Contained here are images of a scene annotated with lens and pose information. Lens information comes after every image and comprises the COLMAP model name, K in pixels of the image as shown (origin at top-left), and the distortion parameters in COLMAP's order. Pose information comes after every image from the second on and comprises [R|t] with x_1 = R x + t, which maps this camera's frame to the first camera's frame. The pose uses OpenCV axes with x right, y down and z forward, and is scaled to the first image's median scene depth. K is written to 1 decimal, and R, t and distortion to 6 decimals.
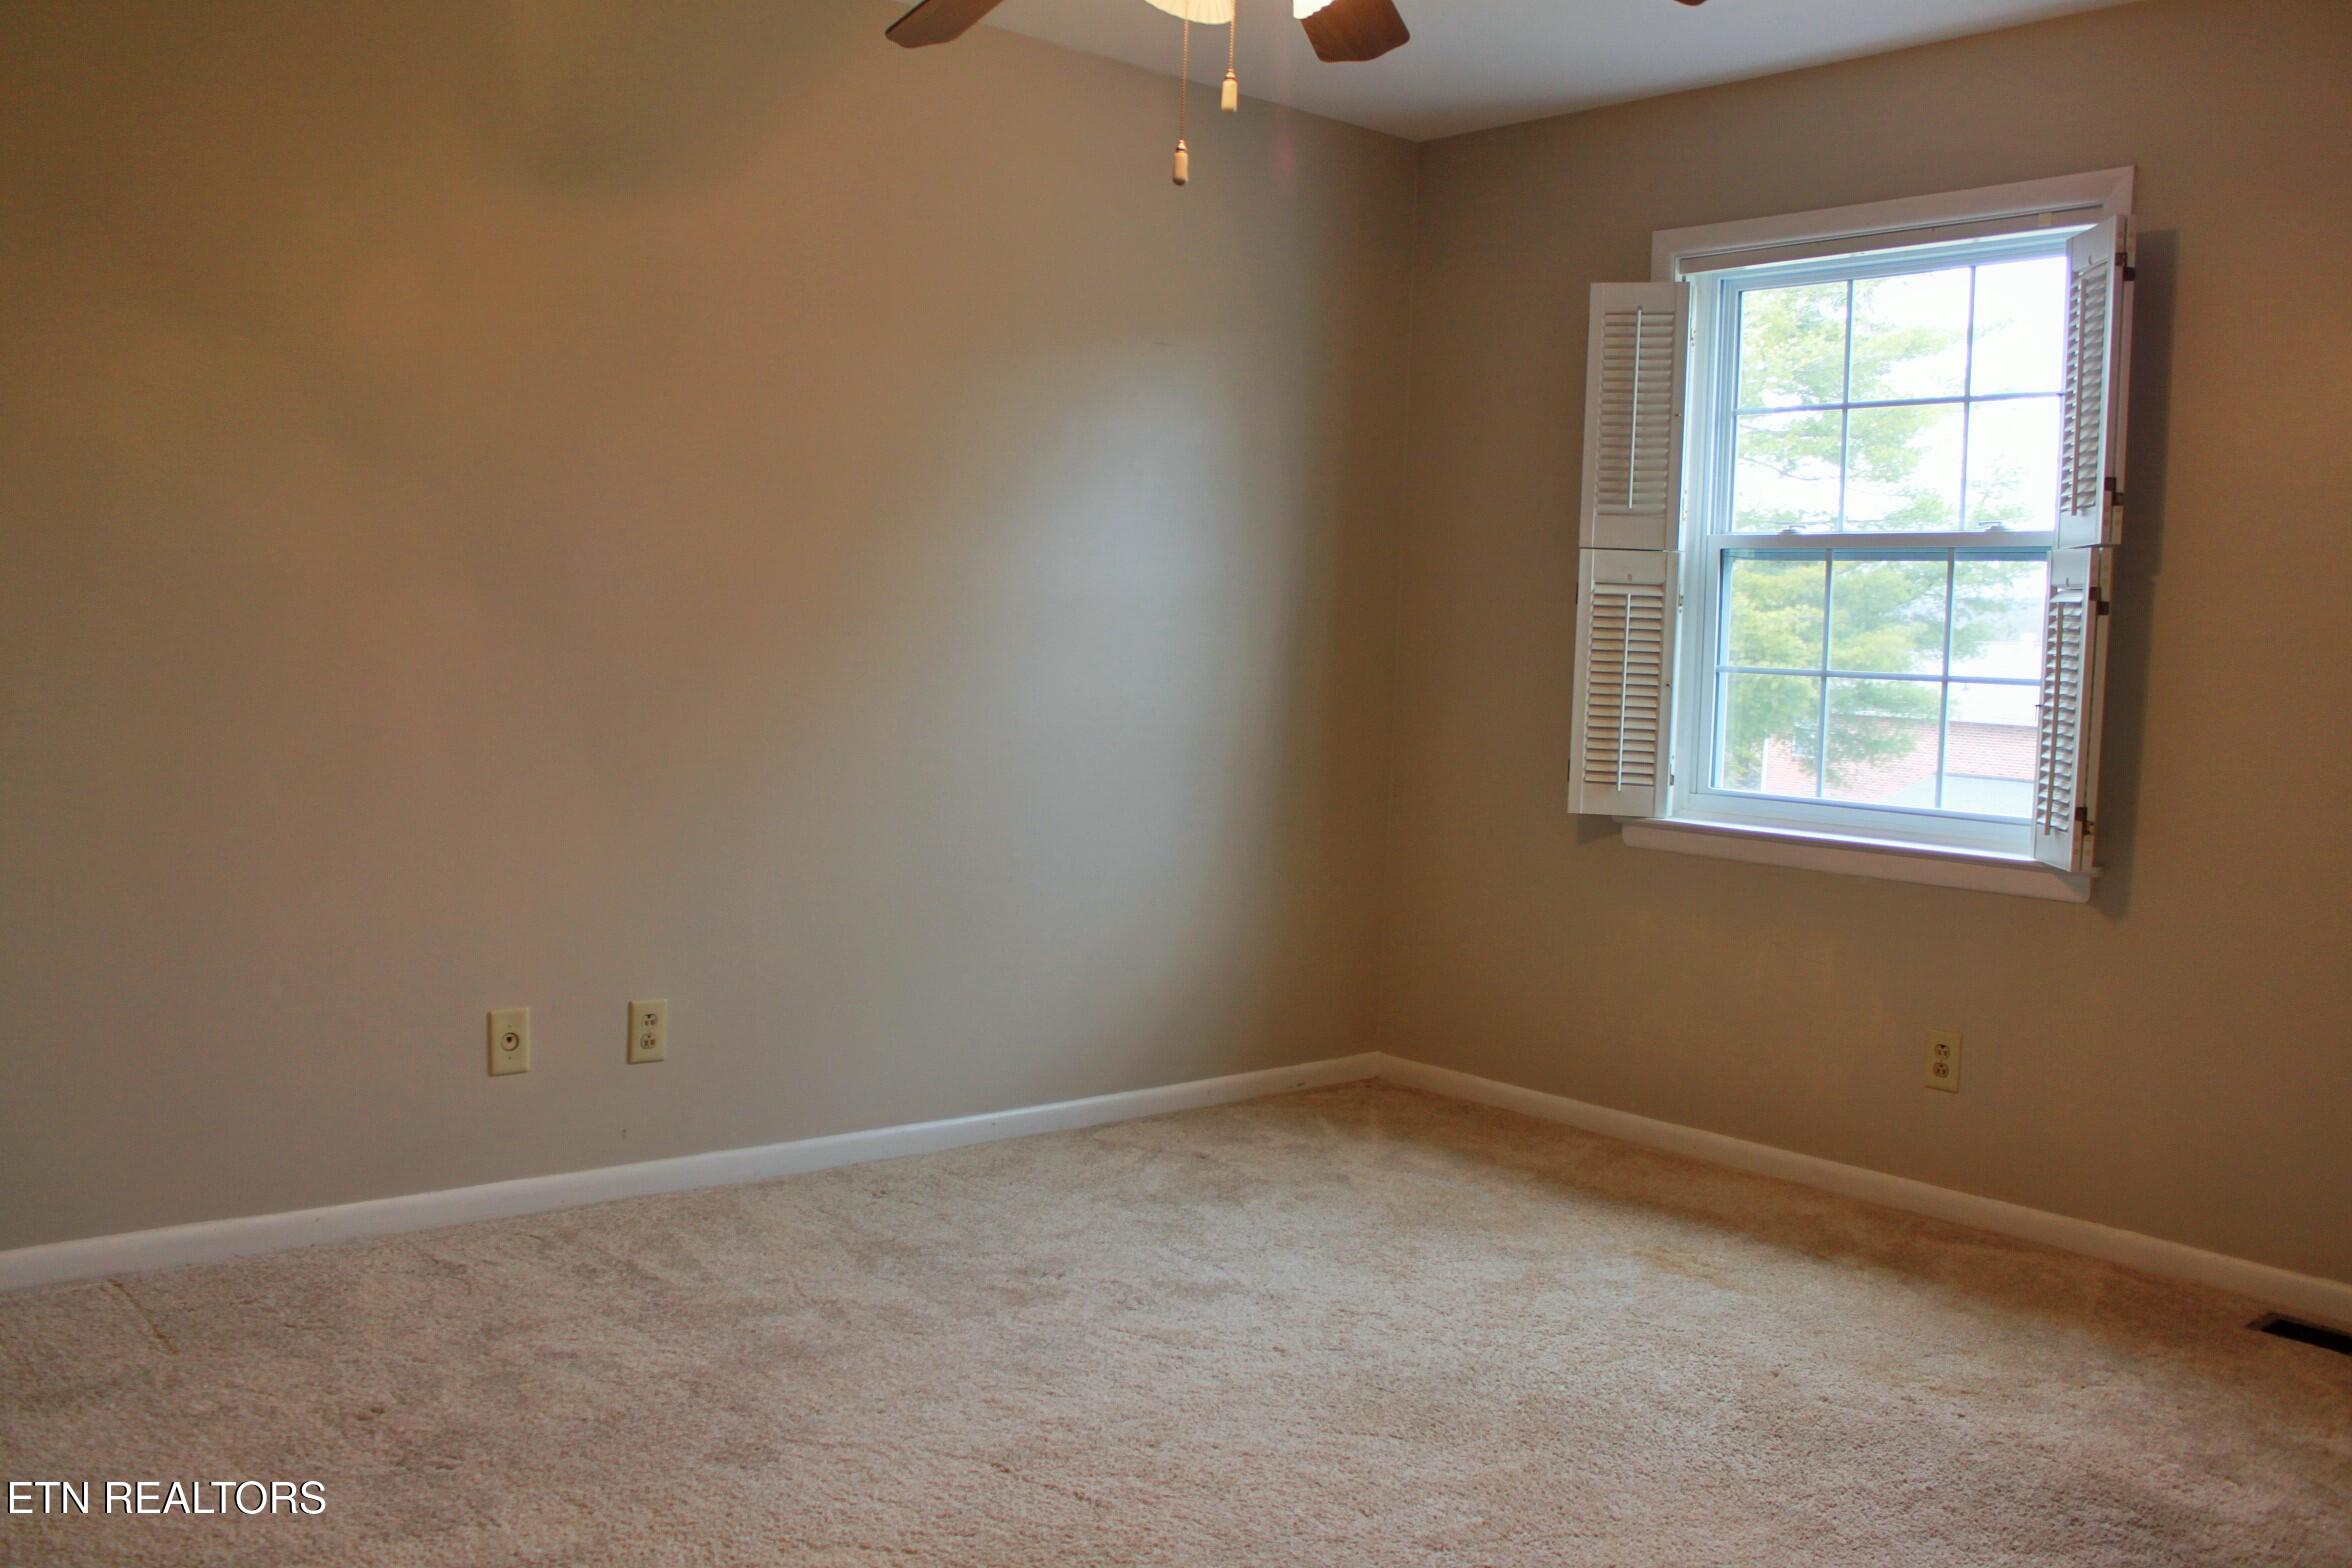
lens RADIAL K [[1984.4, 0, 1186.1], [0, 1984.4, 776.8], [0, 0, 1]] dist [-0.131914, 0.065453]
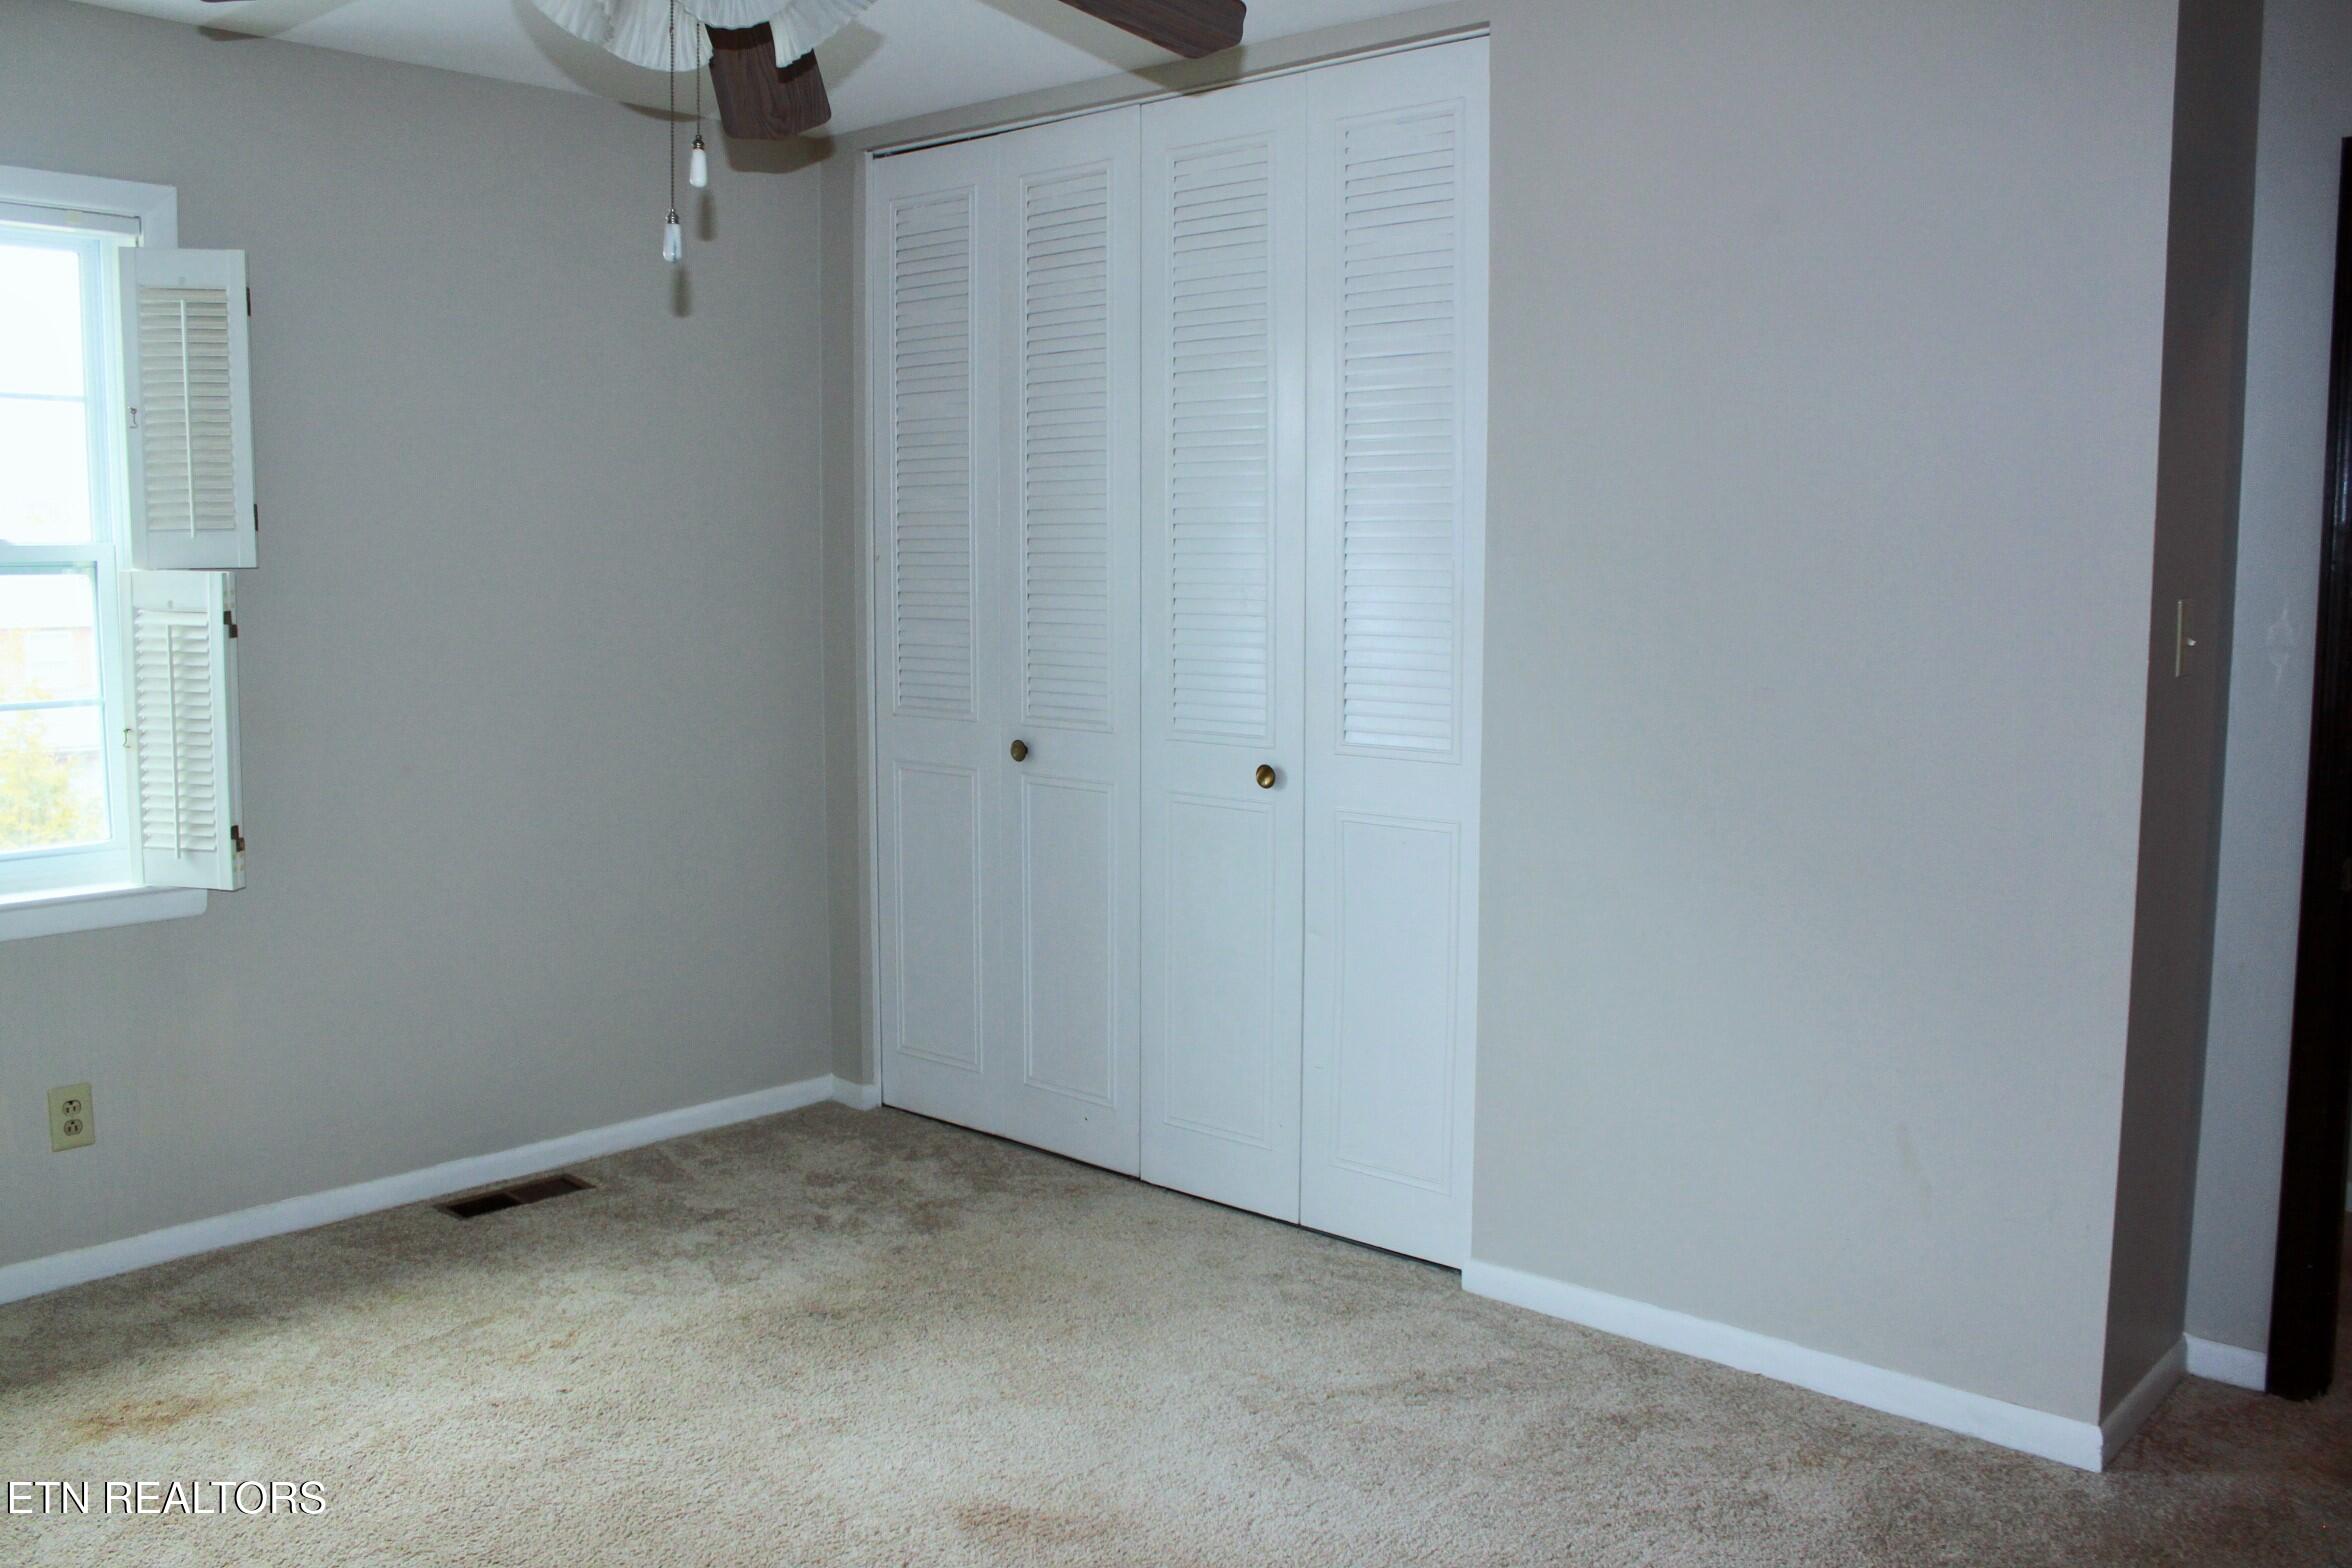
lens RADIAL K [[1984.4, 0, 1171.4], [0, 1984.4, 764.1], [0, 0, 1]] dist [-0.131914, 0.065453]
pose [[-0.131474, -0.147180, 0.980333, -0.512933], [0.049925, 0.986679, 0.154828, -0.126879], [-0.990062, 0.069299, -0.122375, 0.533081]]
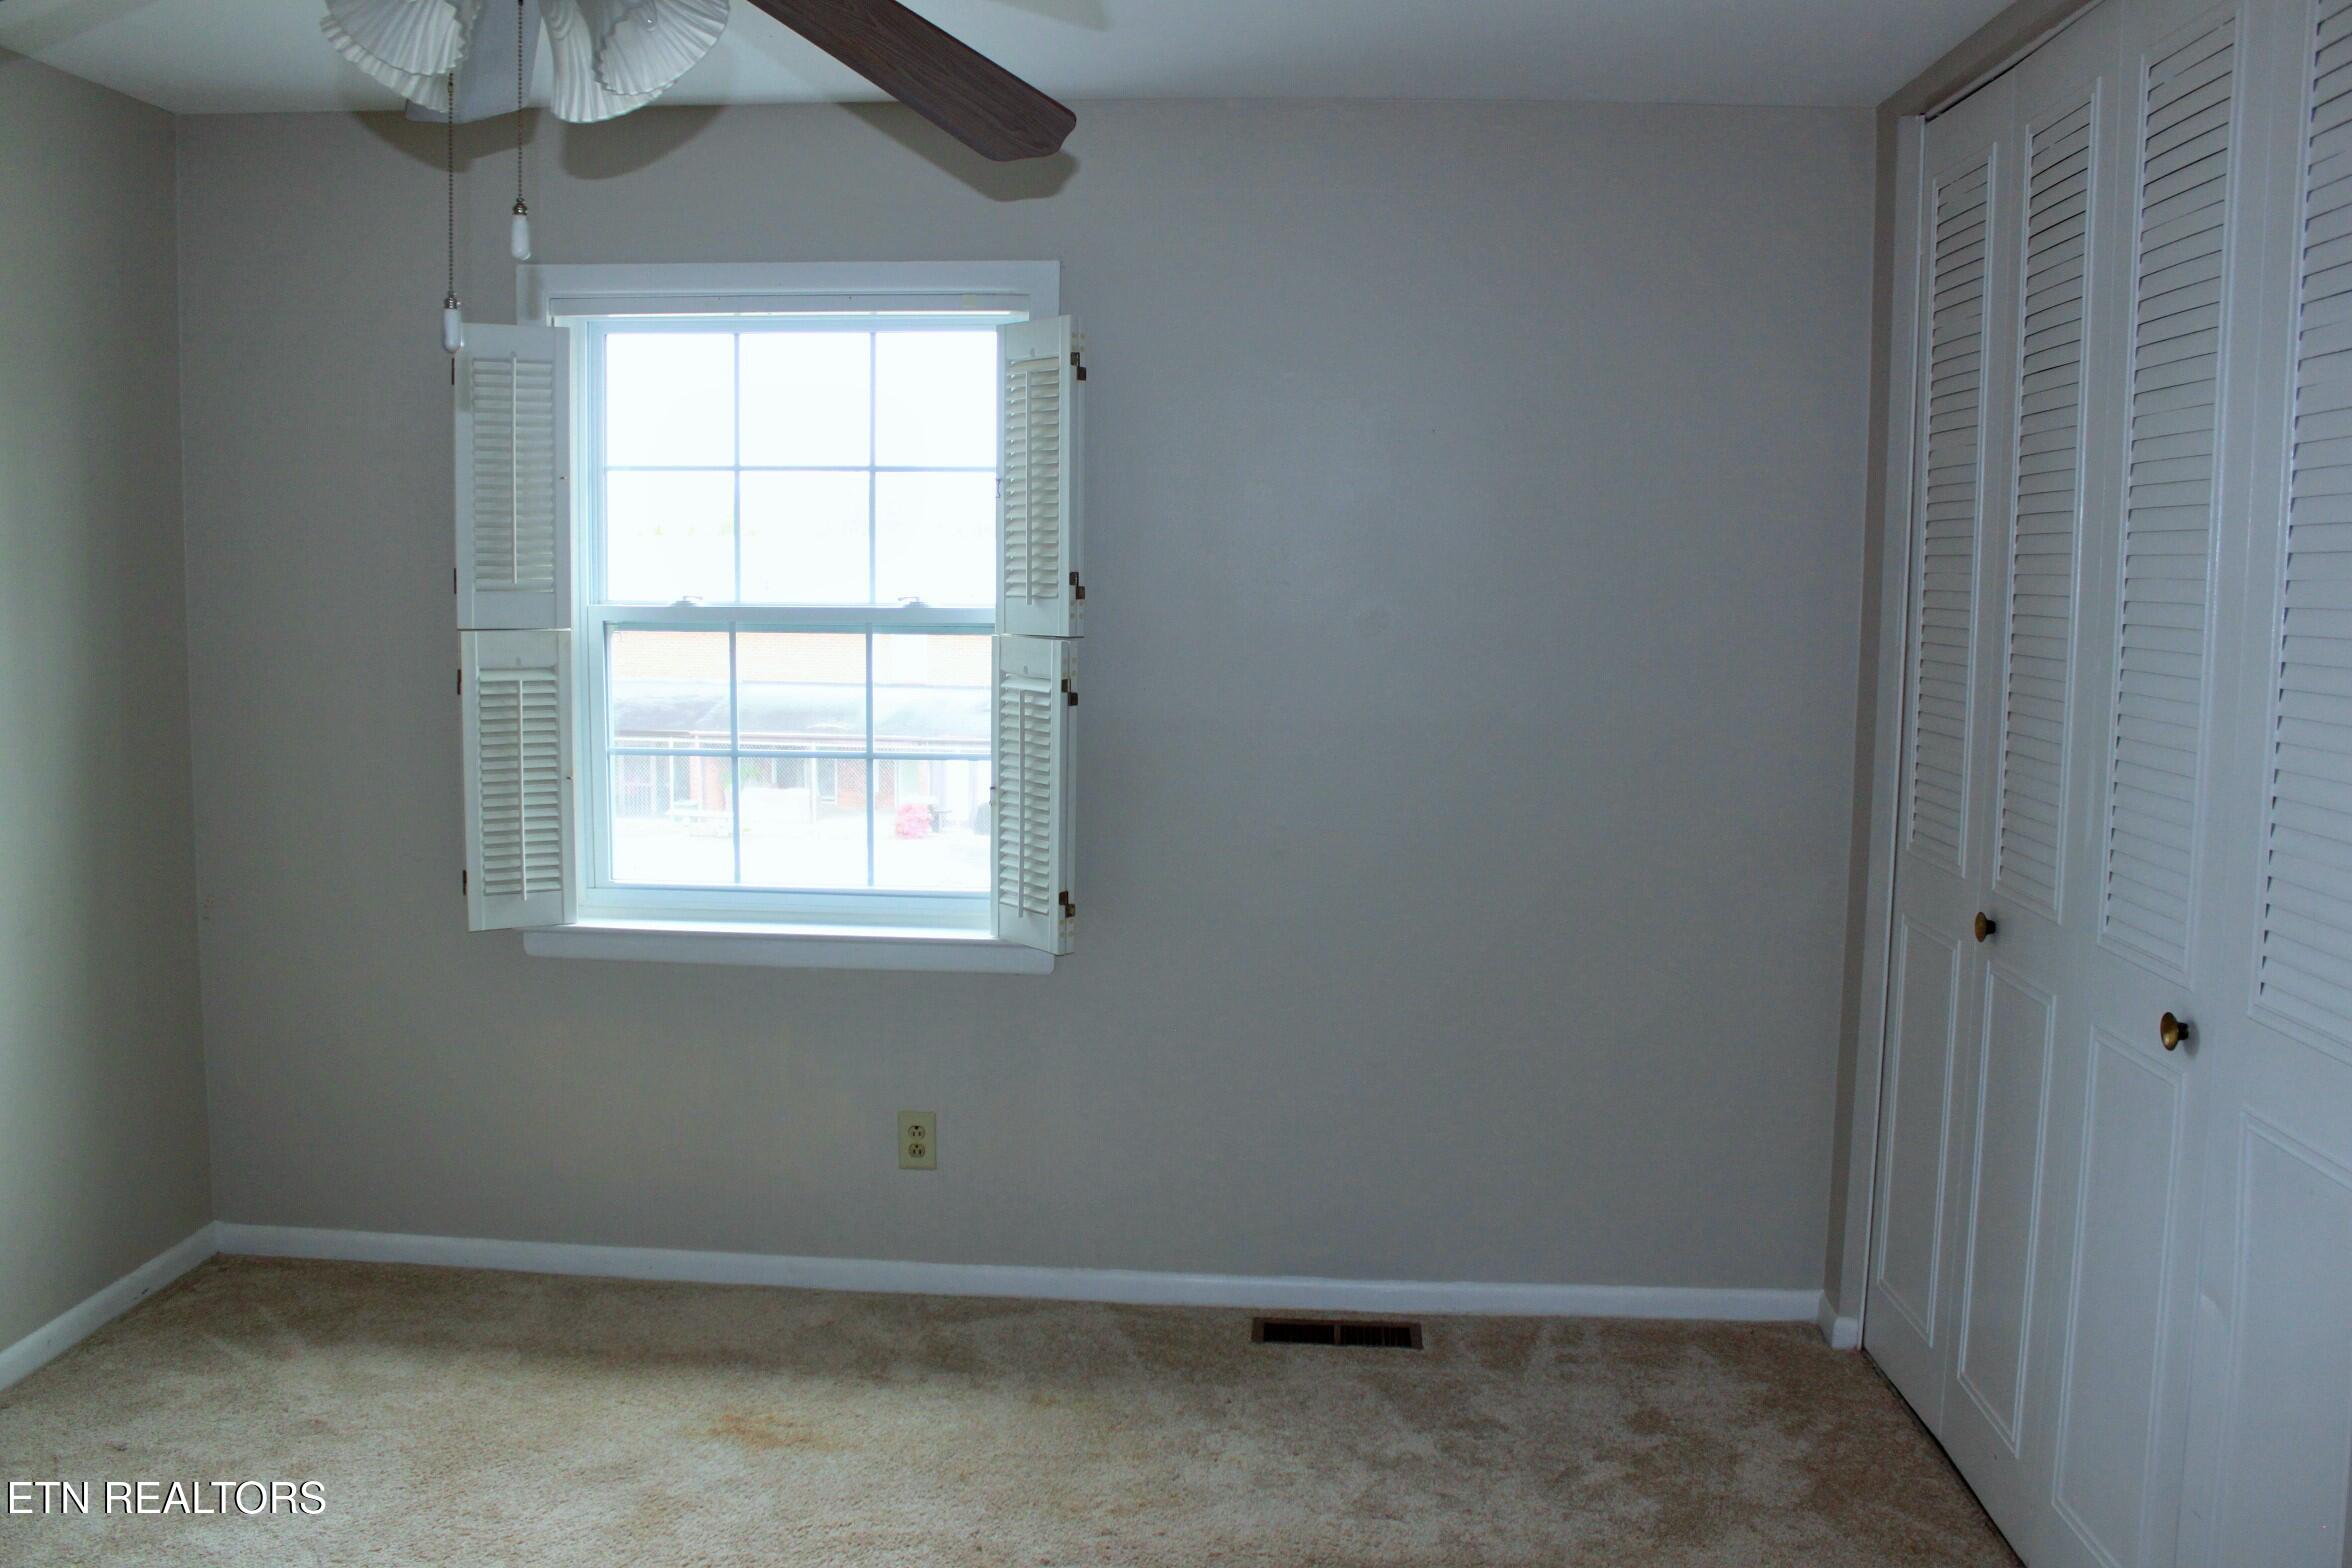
lens RADIAL K [[1984.4, 0, 1138.2], [0, 1984.4, 774.9], [0, 0, 1]] dist [-0.131914, 0.065453]
pose [[0.707822, -0.108521, 0.698006, -0.204393], [0.059573, 0.993779, 0.094096, -0.121134], [-0.703875, -0.025021, 0.709883, 0.185631]]
